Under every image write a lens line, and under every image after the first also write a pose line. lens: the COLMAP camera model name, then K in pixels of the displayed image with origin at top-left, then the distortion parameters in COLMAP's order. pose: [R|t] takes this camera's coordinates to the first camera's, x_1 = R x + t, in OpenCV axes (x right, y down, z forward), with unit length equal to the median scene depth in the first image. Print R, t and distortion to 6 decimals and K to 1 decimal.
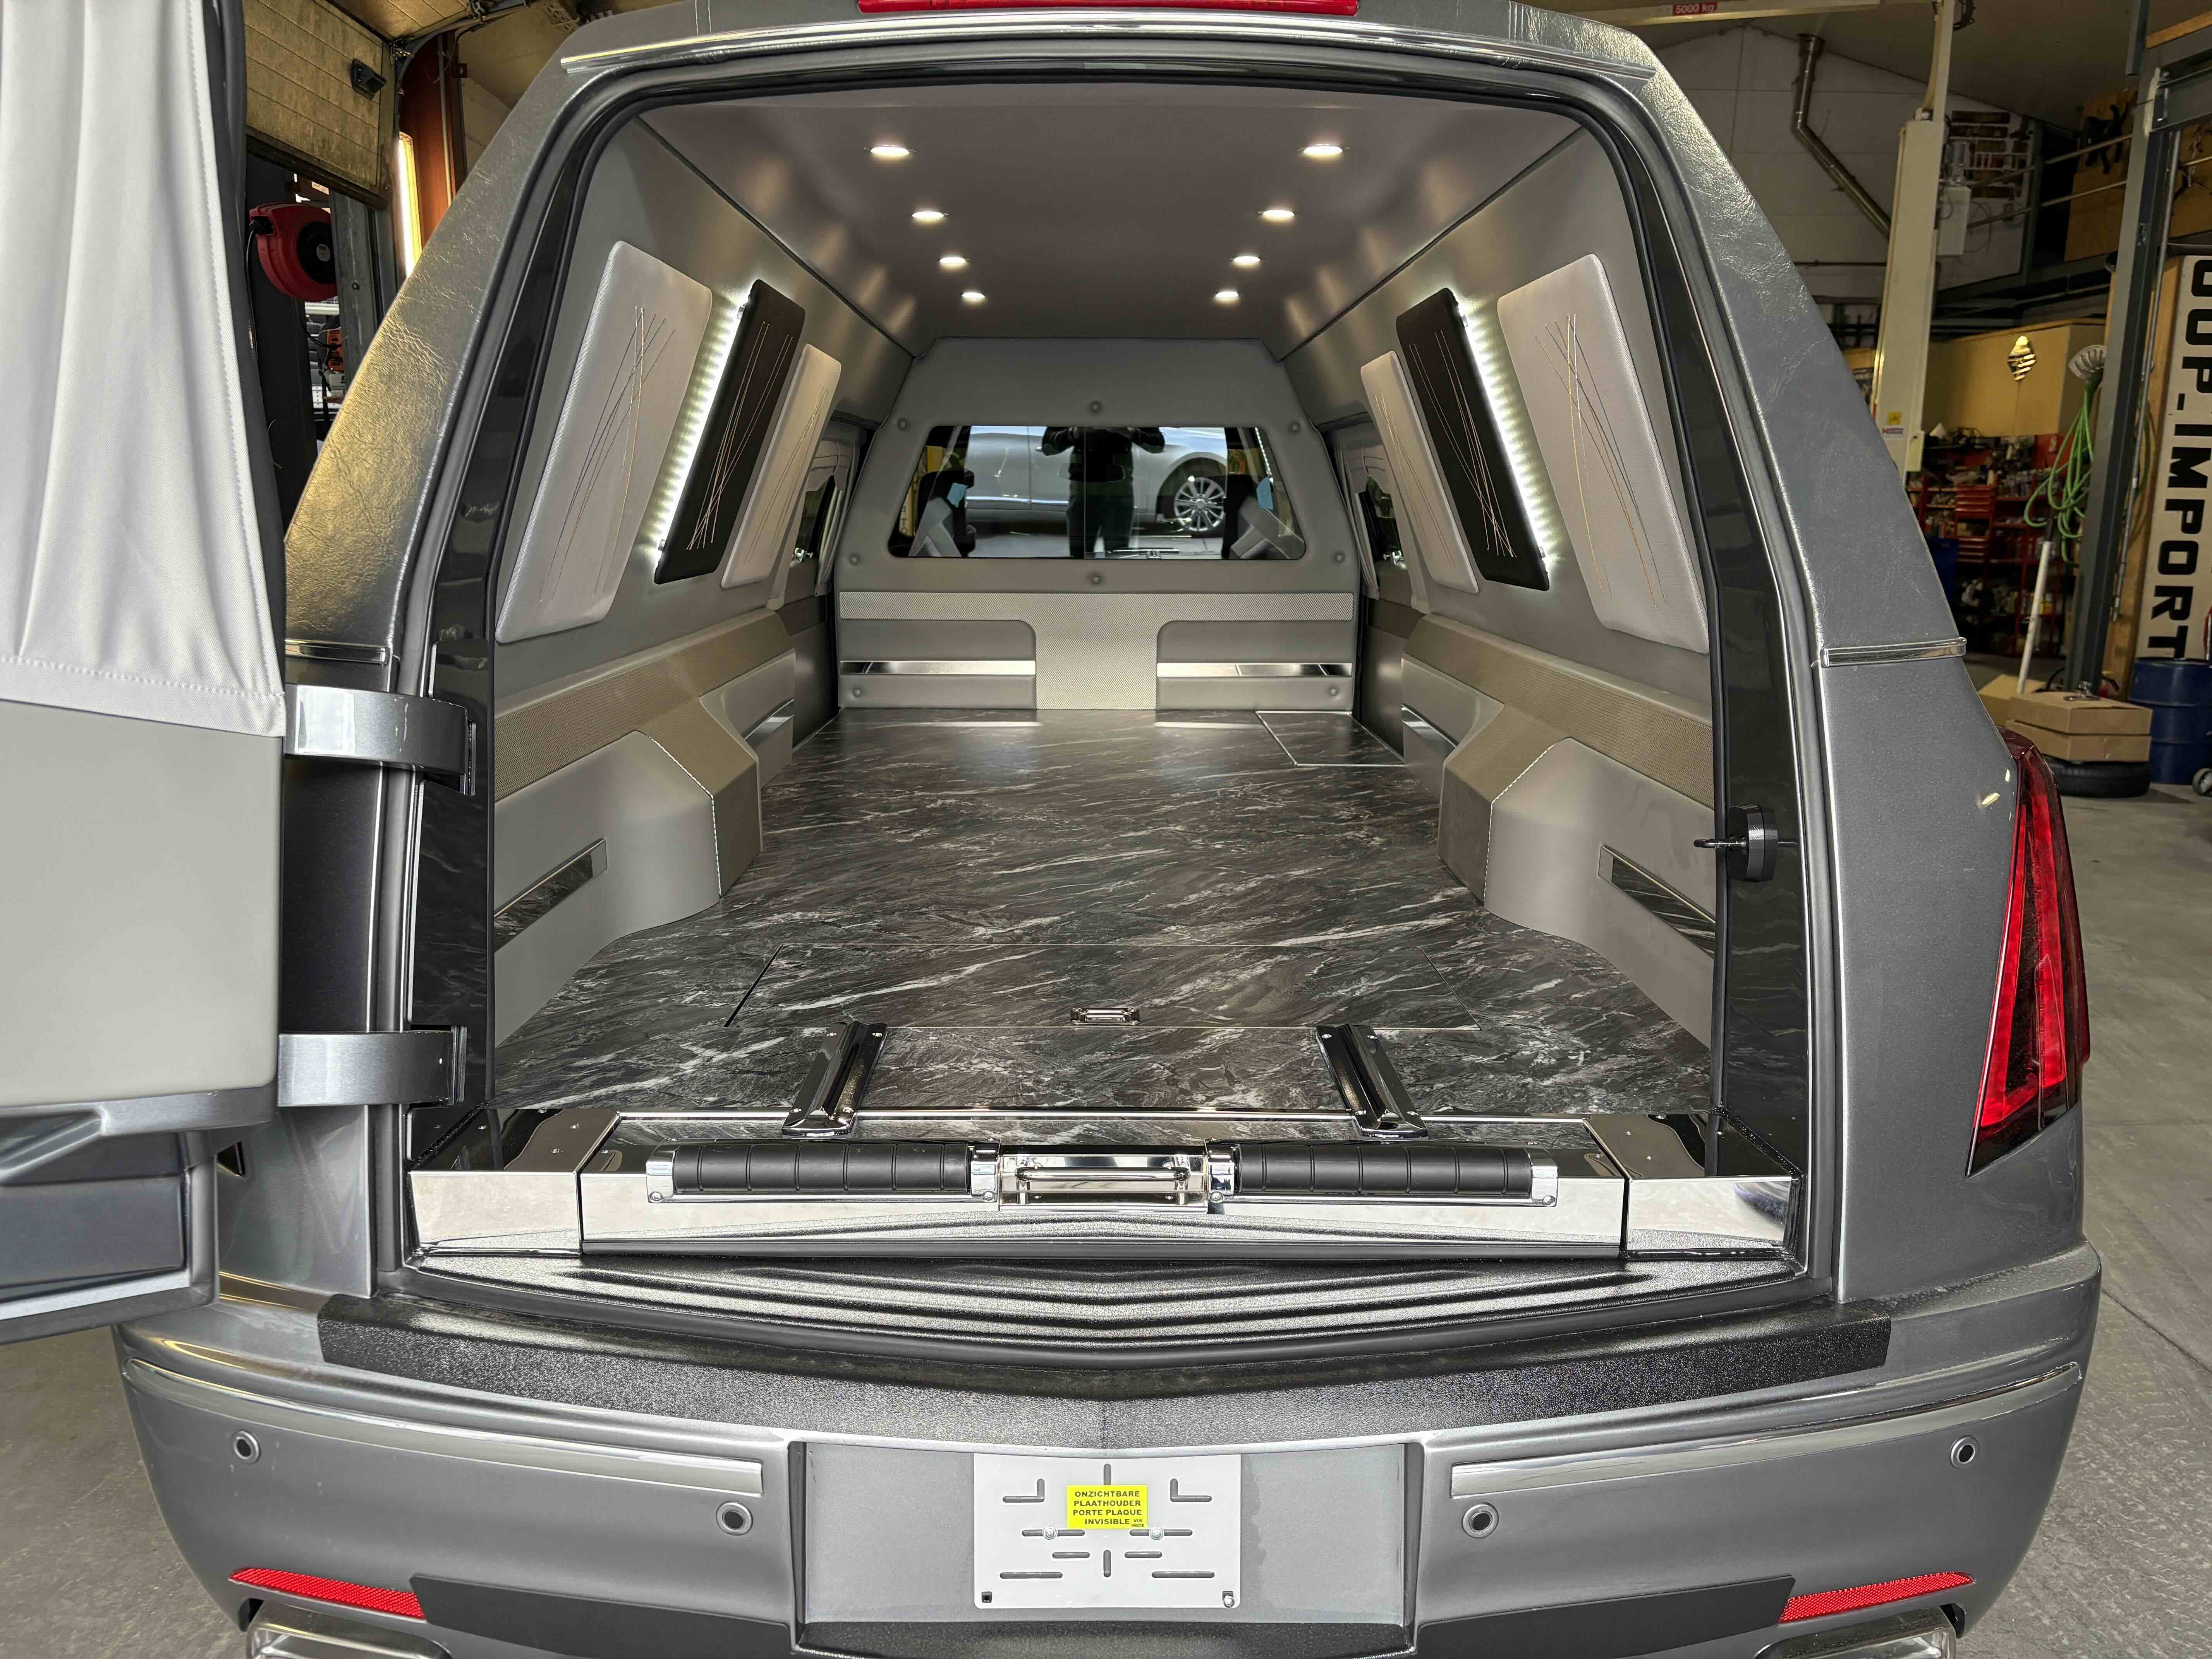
lens RADIAL K [[1659.6, 0, 1108.9], [0, 1659.6, 856.9], [0, 0, 1]] dist [0.092483, -0.109198]
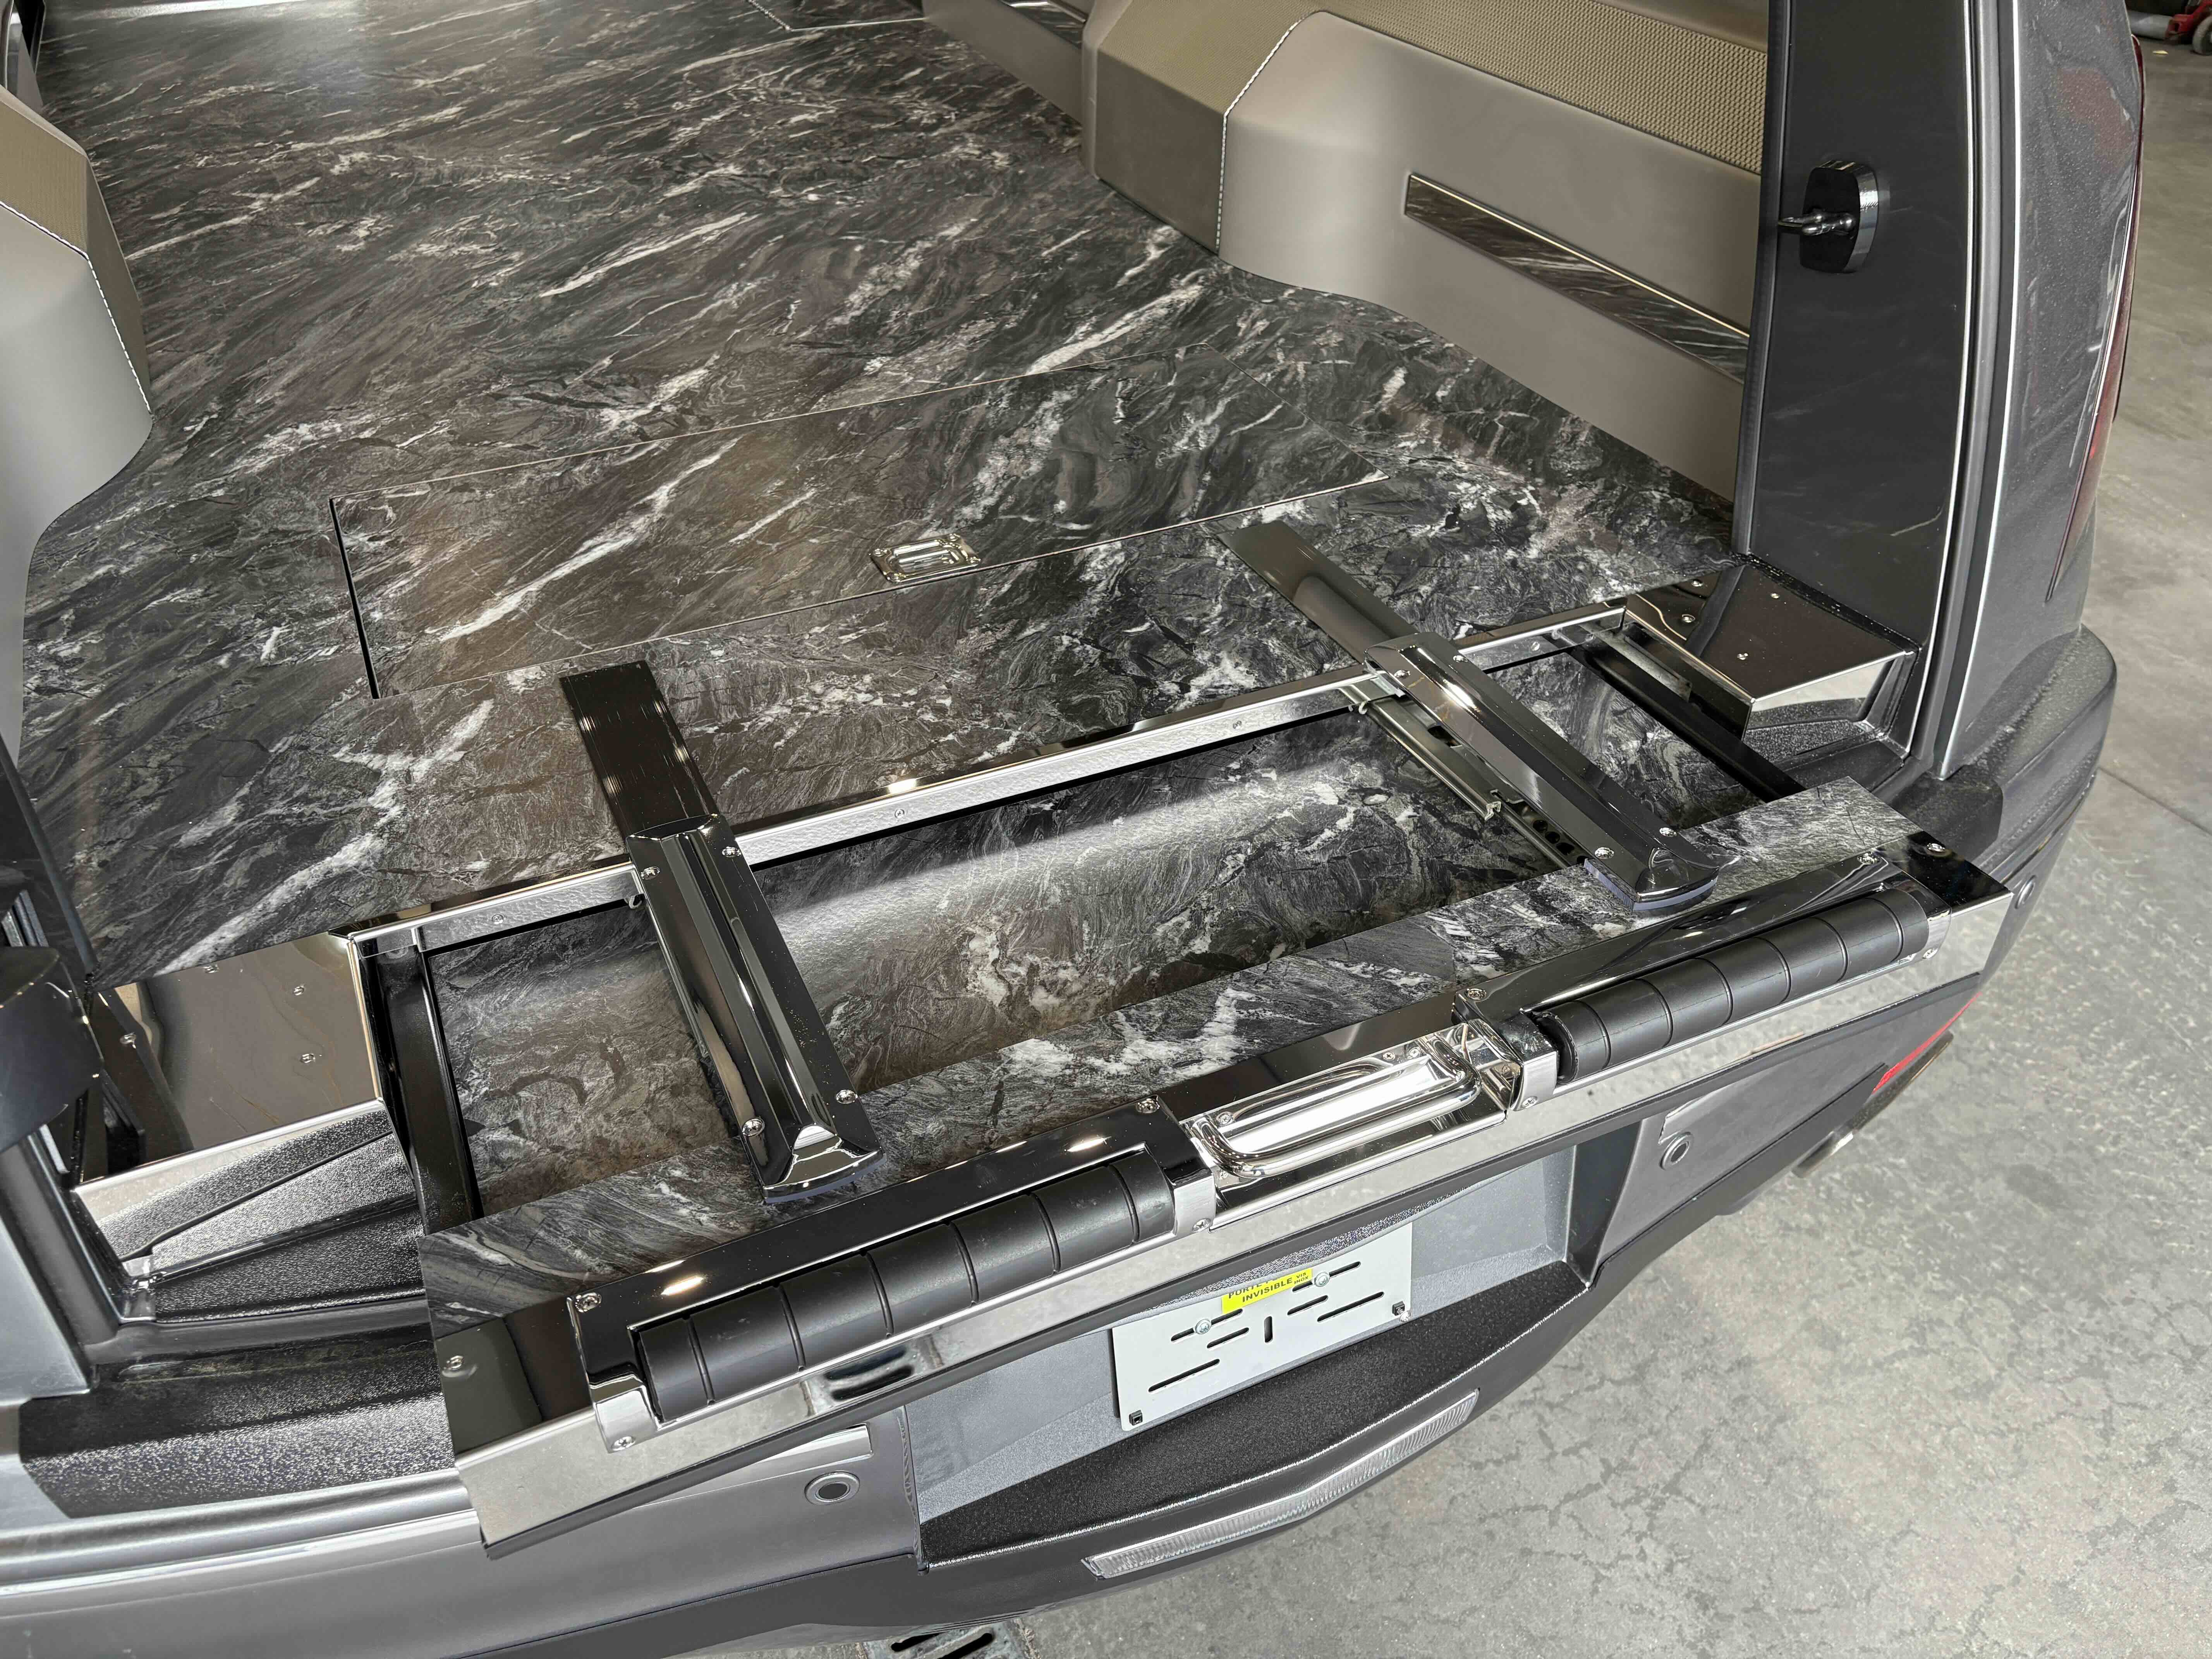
lens RADIAL K [[1680.3, 0, 1097.8], [0, 1680.3, 841.1], [0, 0, 1]] dist [0.076113, -0.085272]
pose [[0.912335, -0.256050, 0.319505, -0.125356], [0.096888, 0.893182, 0.439133, -0.066368], [-0.397817, -0.369680, 0.839689, 0.207383]]
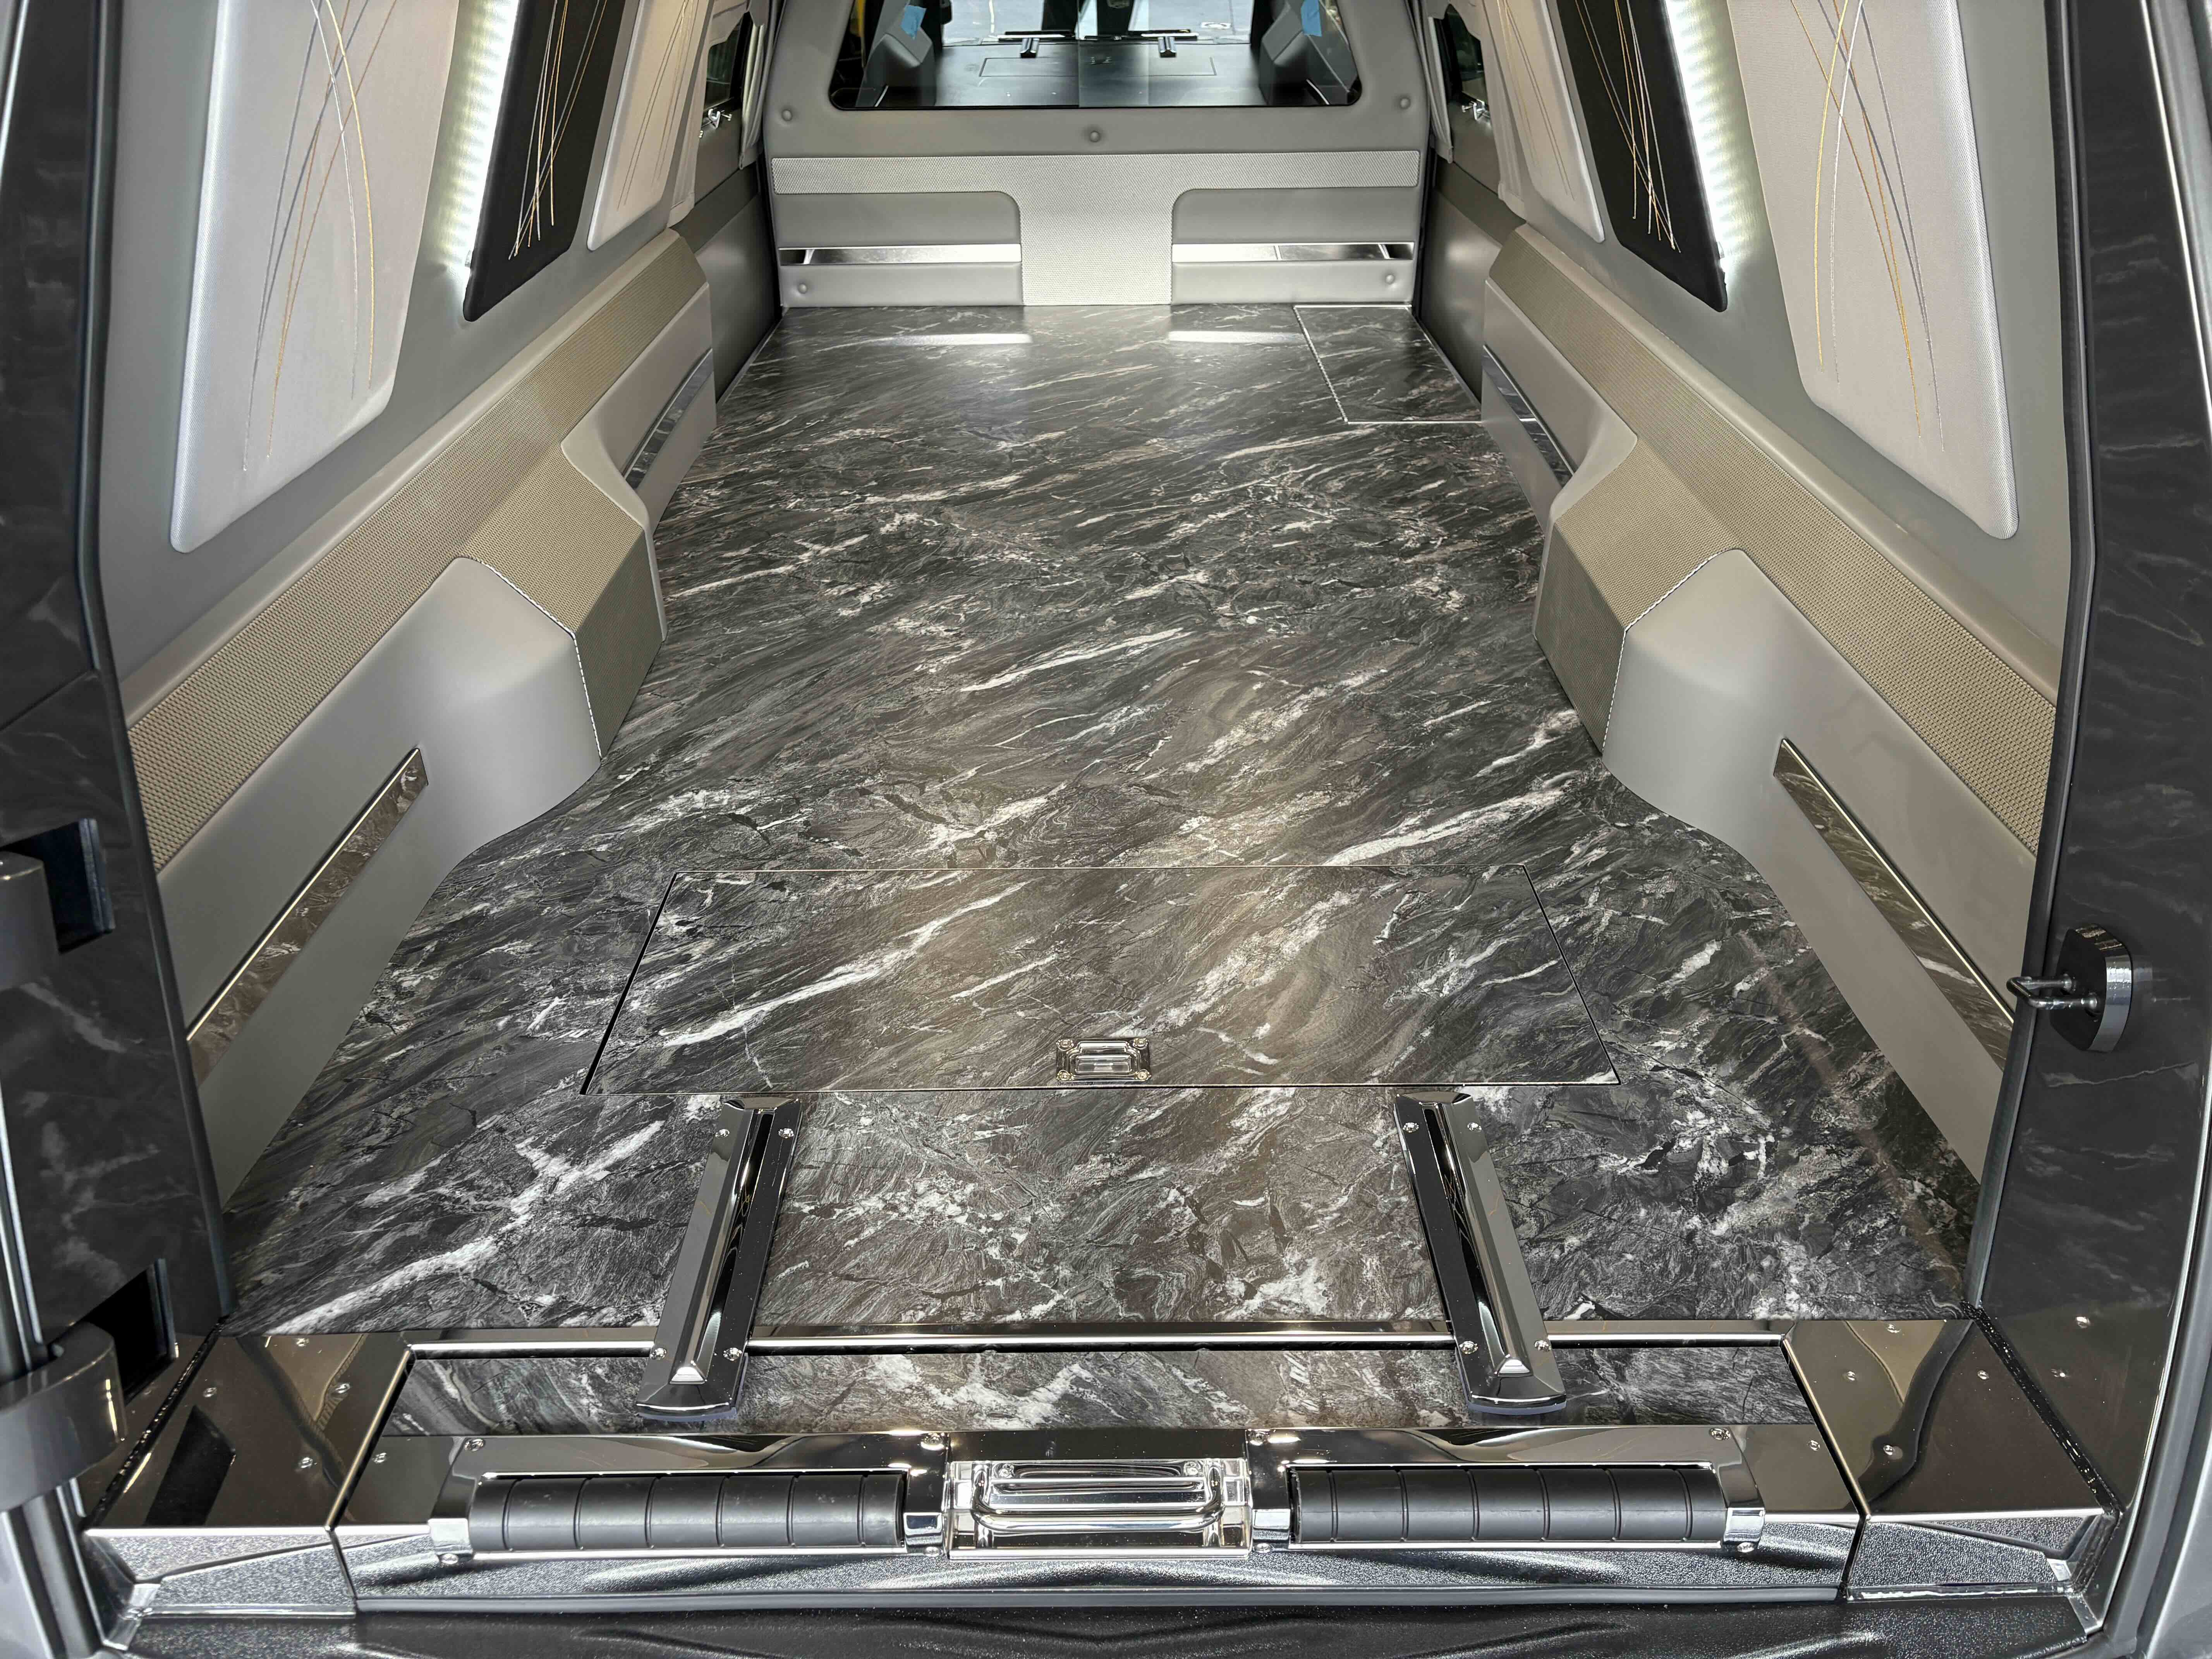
lens RADIAL K [[1685.3, 0, 1106.0], [0, 1685.3, 829.5], [0, 0, 1]] dist [0.045616, -0.048237]
pose [[0.999937, -0.006579, -0.009076, 0.004029], [0.008983, 0.954604, 0.297742, -0.142056], [0.006705, -0.297805, 0.954603, 0.206181]]
